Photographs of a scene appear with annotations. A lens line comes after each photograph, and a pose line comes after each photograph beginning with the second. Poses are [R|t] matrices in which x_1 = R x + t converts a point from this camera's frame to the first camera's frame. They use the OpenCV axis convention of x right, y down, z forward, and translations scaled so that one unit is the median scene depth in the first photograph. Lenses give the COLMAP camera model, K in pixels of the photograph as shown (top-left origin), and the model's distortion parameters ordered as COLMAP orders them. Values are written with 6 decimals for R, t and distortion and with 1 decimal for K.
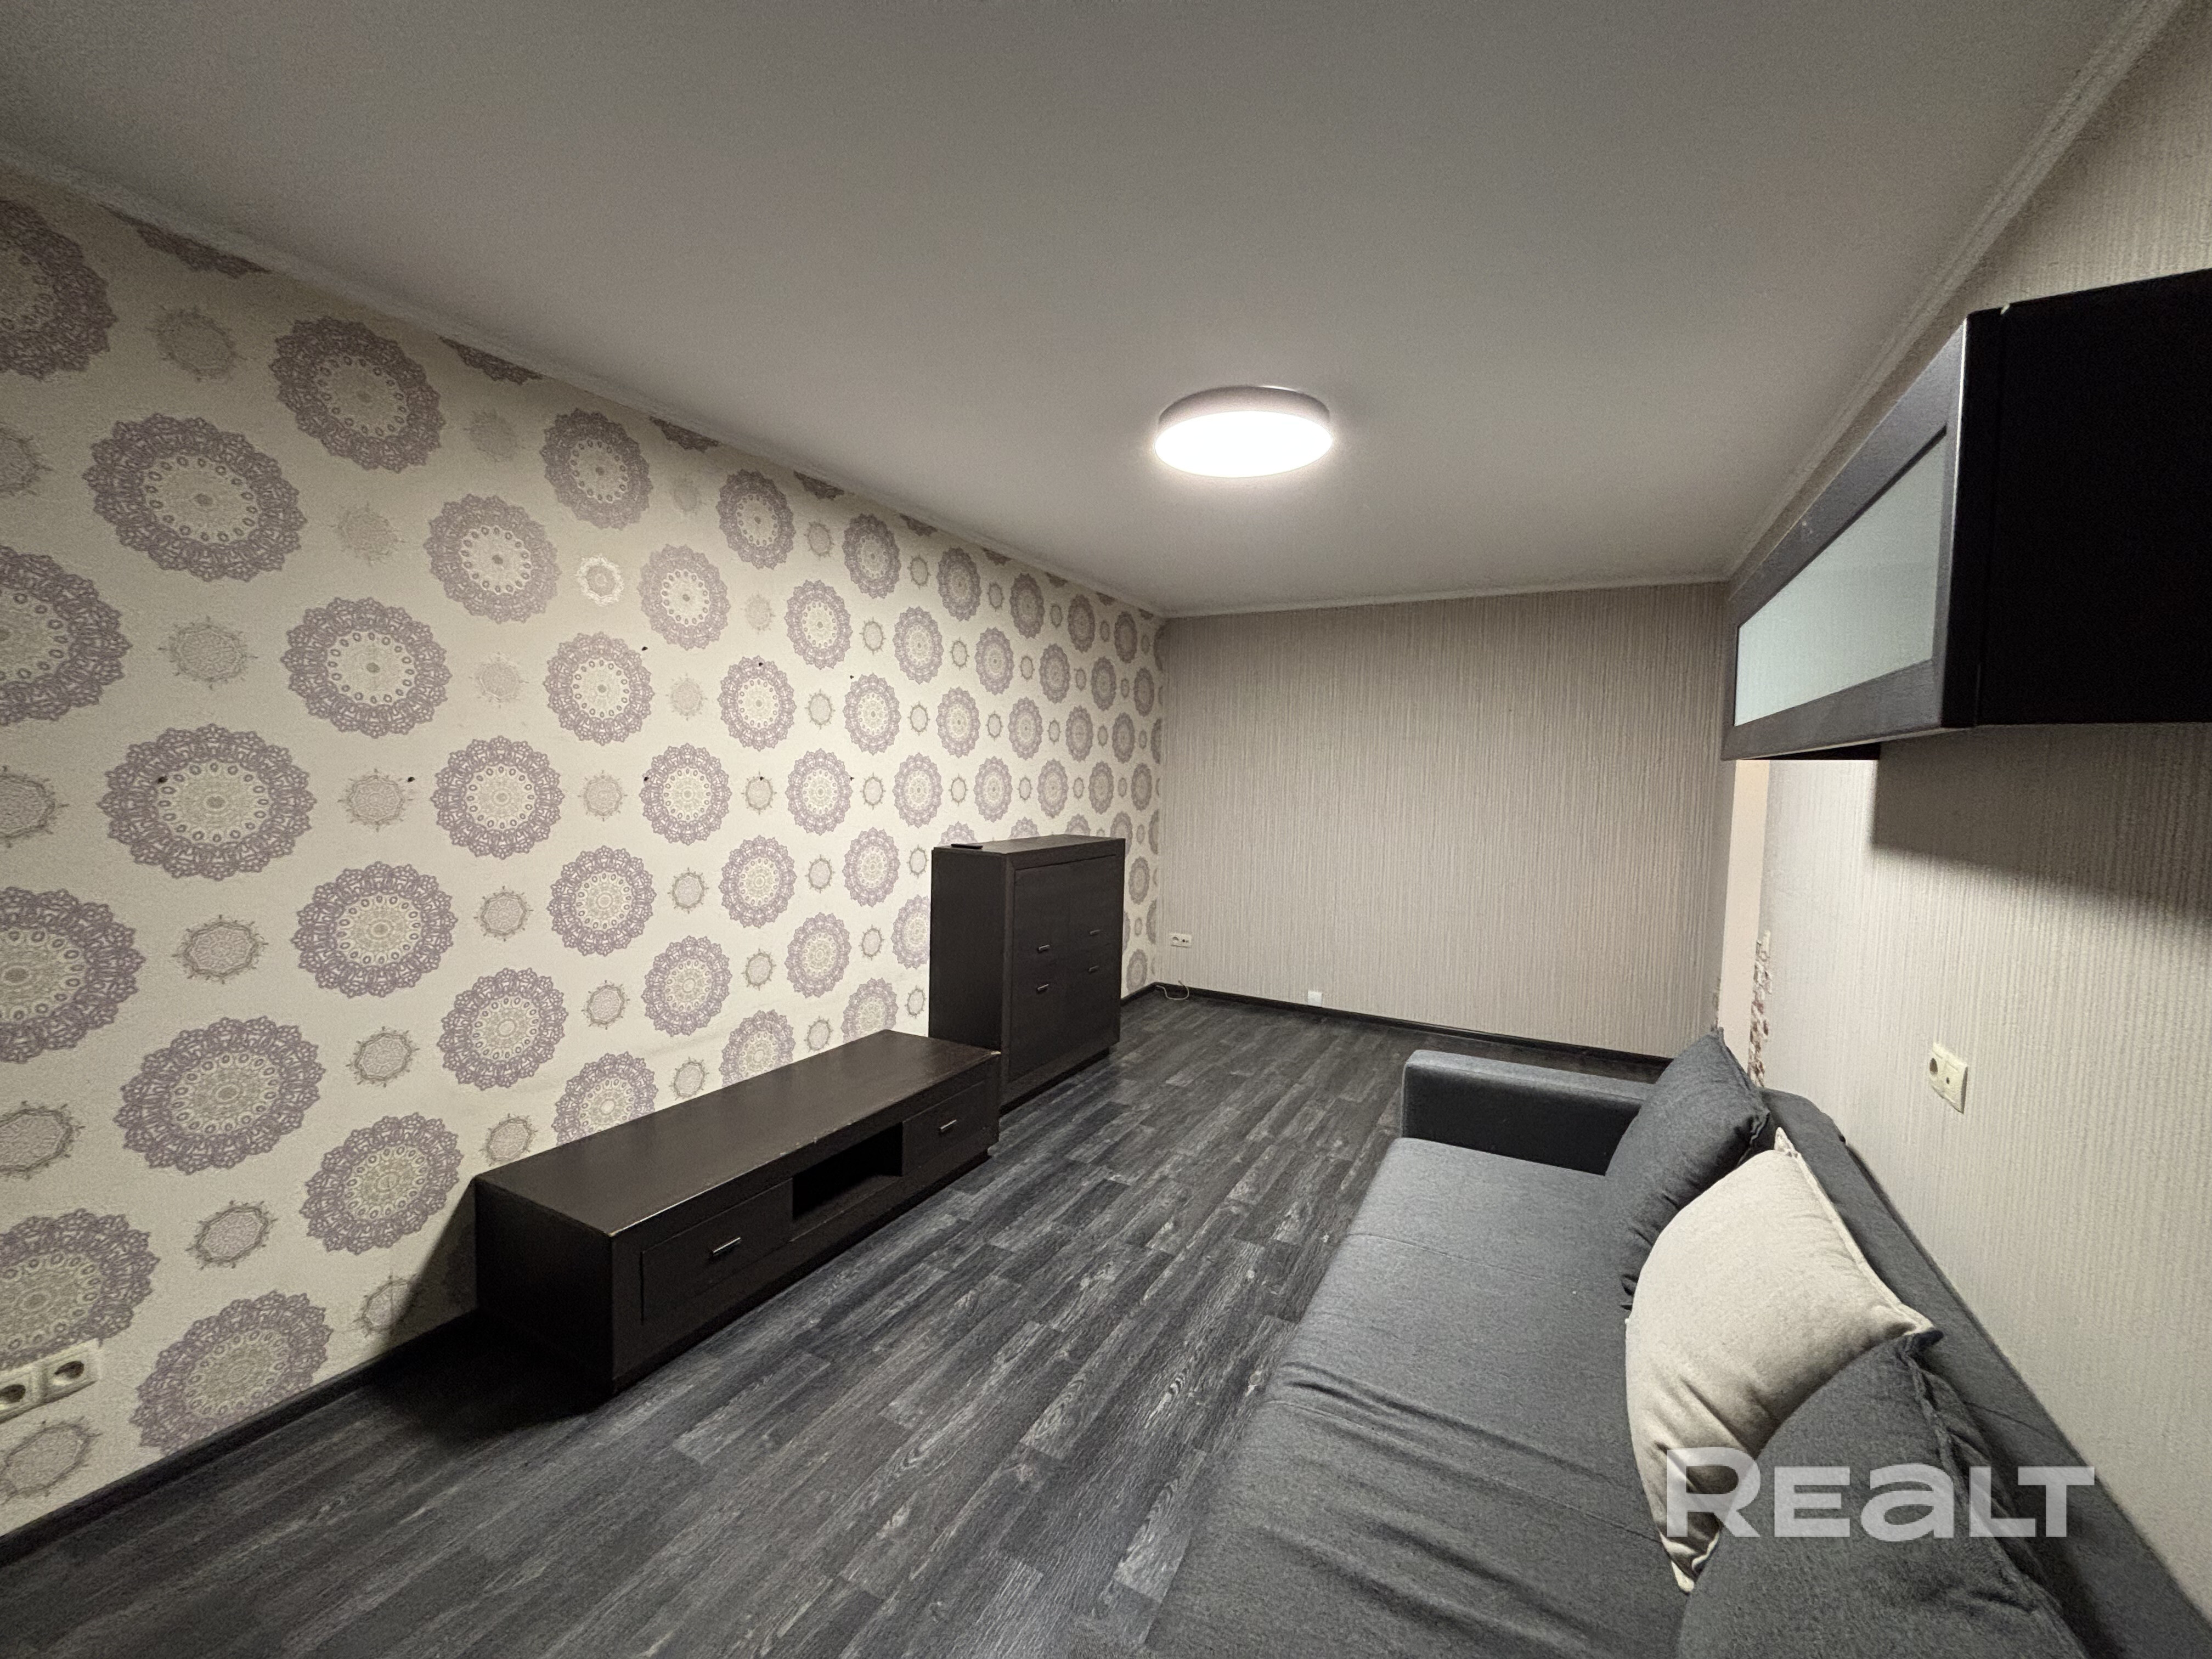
lens RADIAL K [[889.2, 0, 1109.5], [0, 889.2, 824.6], [0, 0, 1]] dist [0.031698, -0.000168]
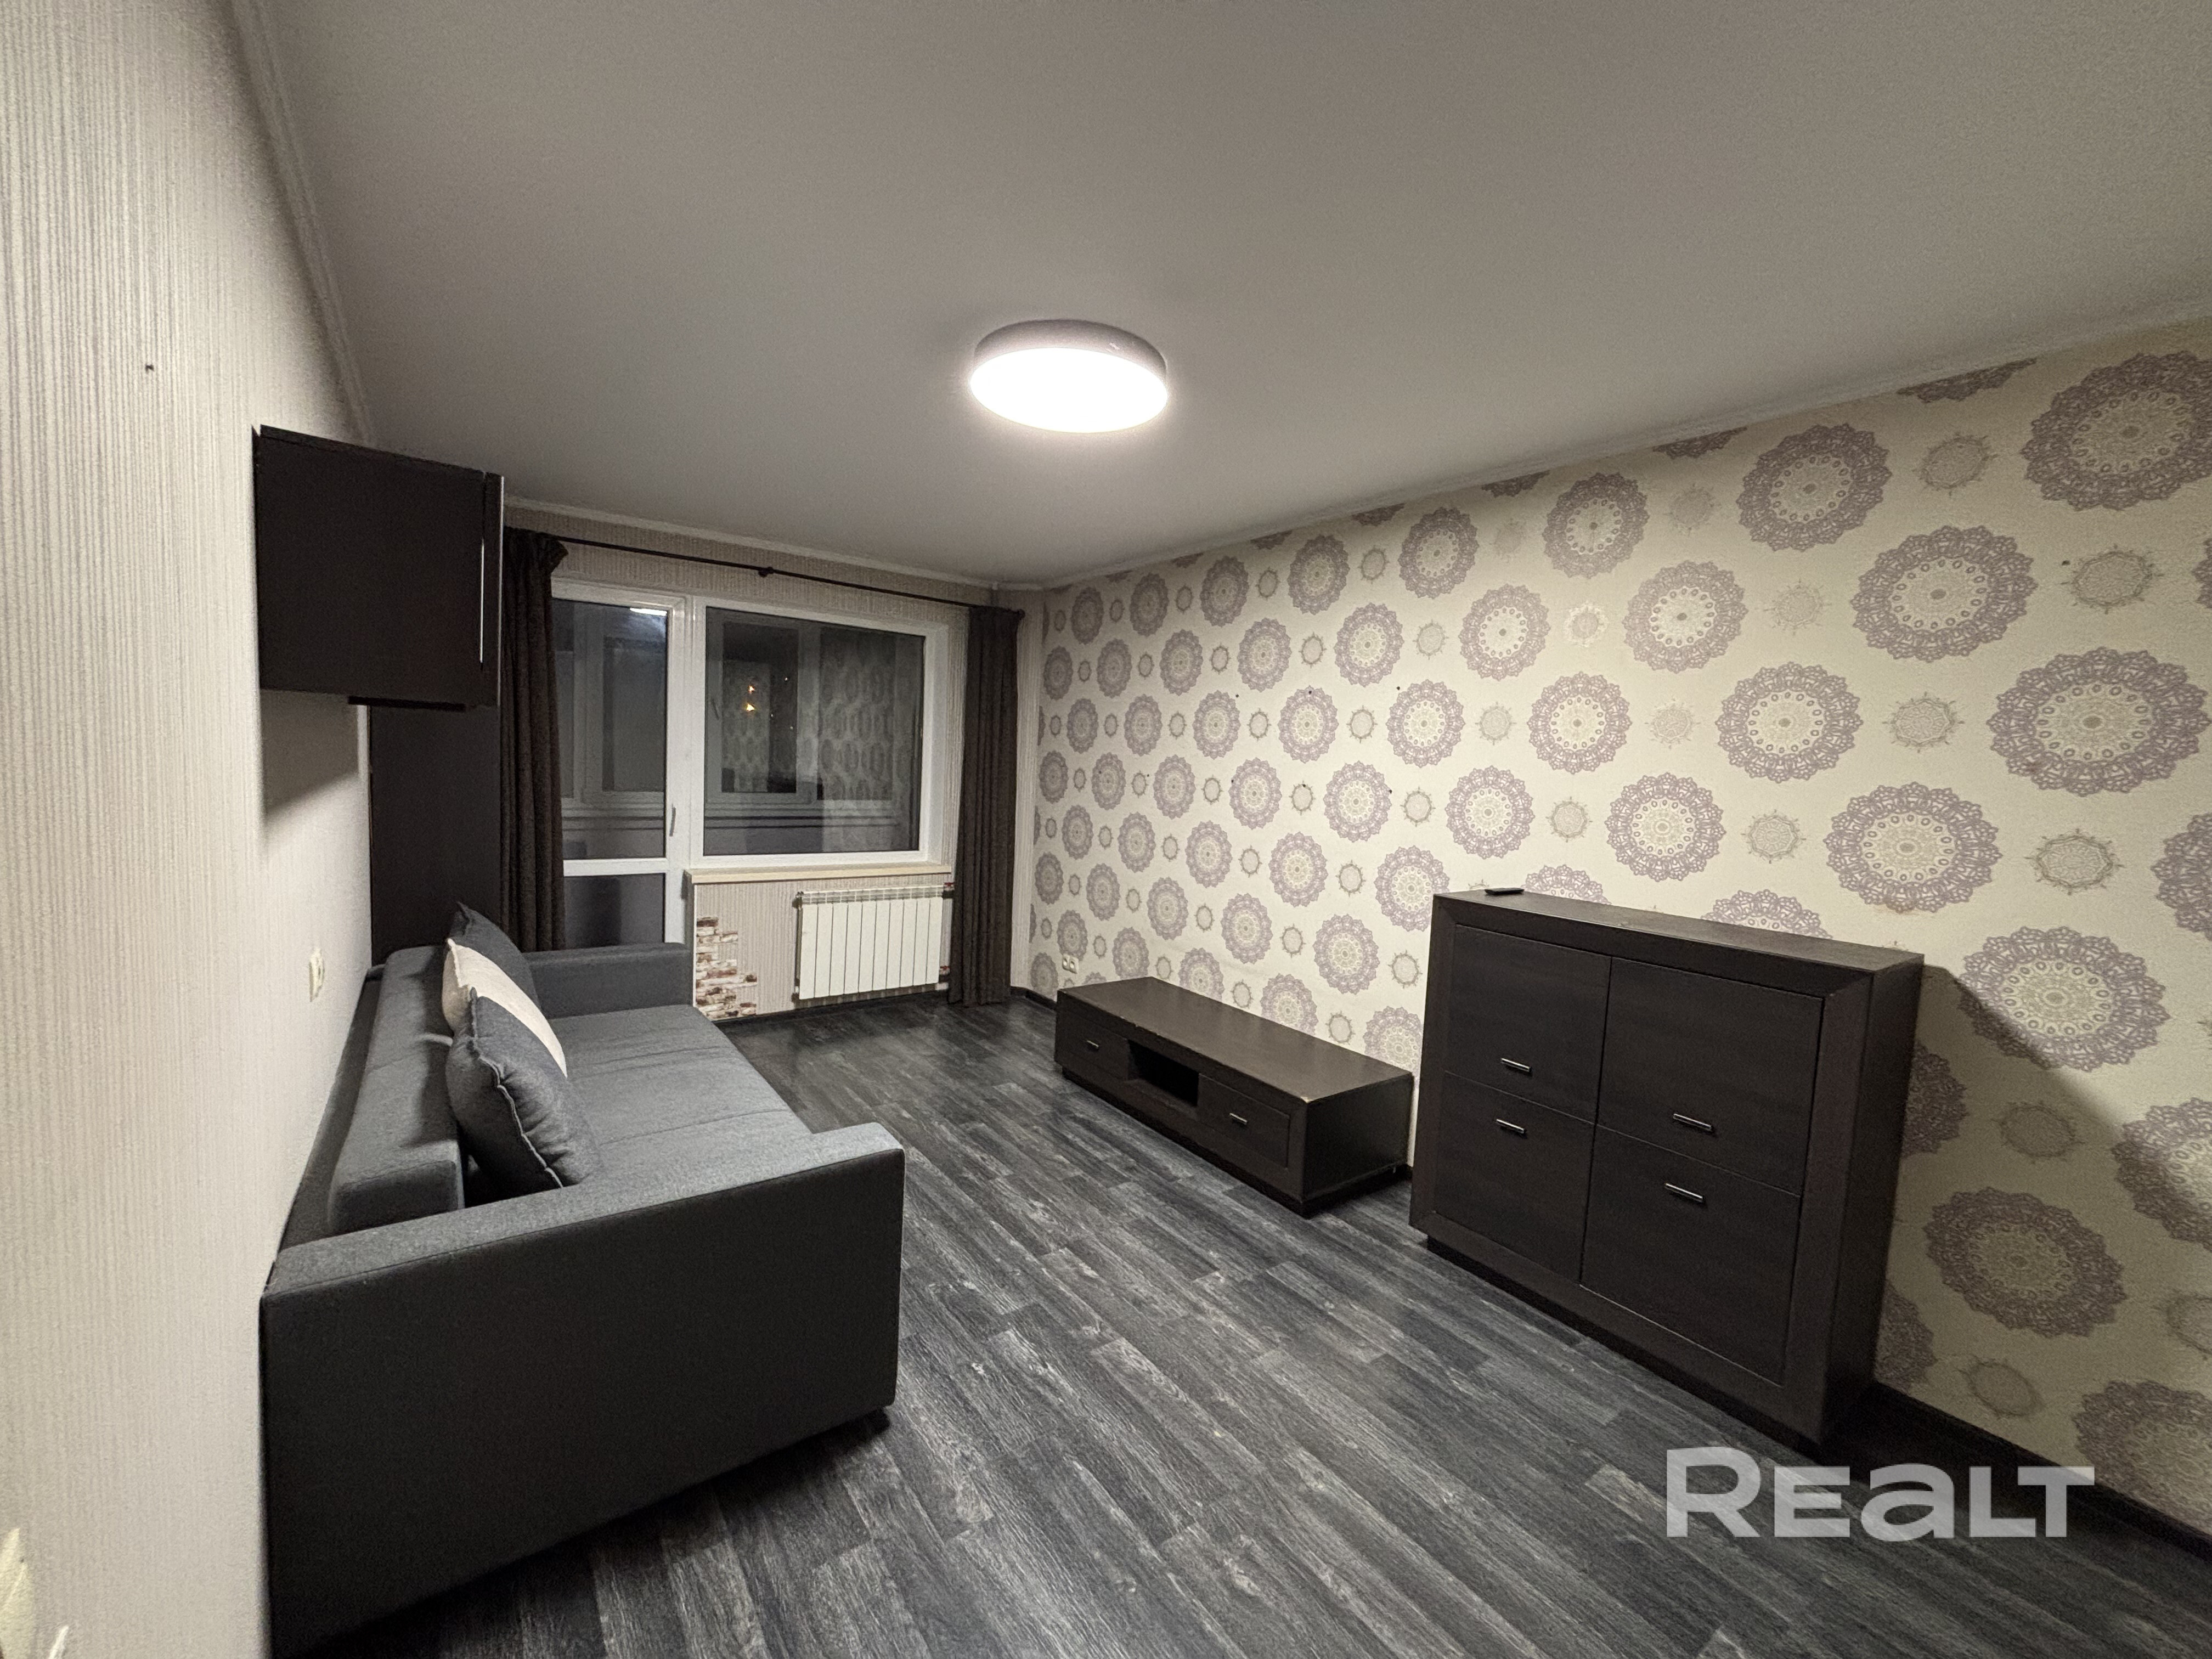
lens RADIAL K [[889.2, 0, 1113.7], [0, 889.2, 822.9], [0, 0, 1]] dist [0.031698, -0.000168]
pose [[-0.423541, 0.020300, -0.905649, 0.787521], [-0.117915, 0.990008, 0.077335, -0.061494], [0.898170, 0.139544, -0.416915, 1.224385]]
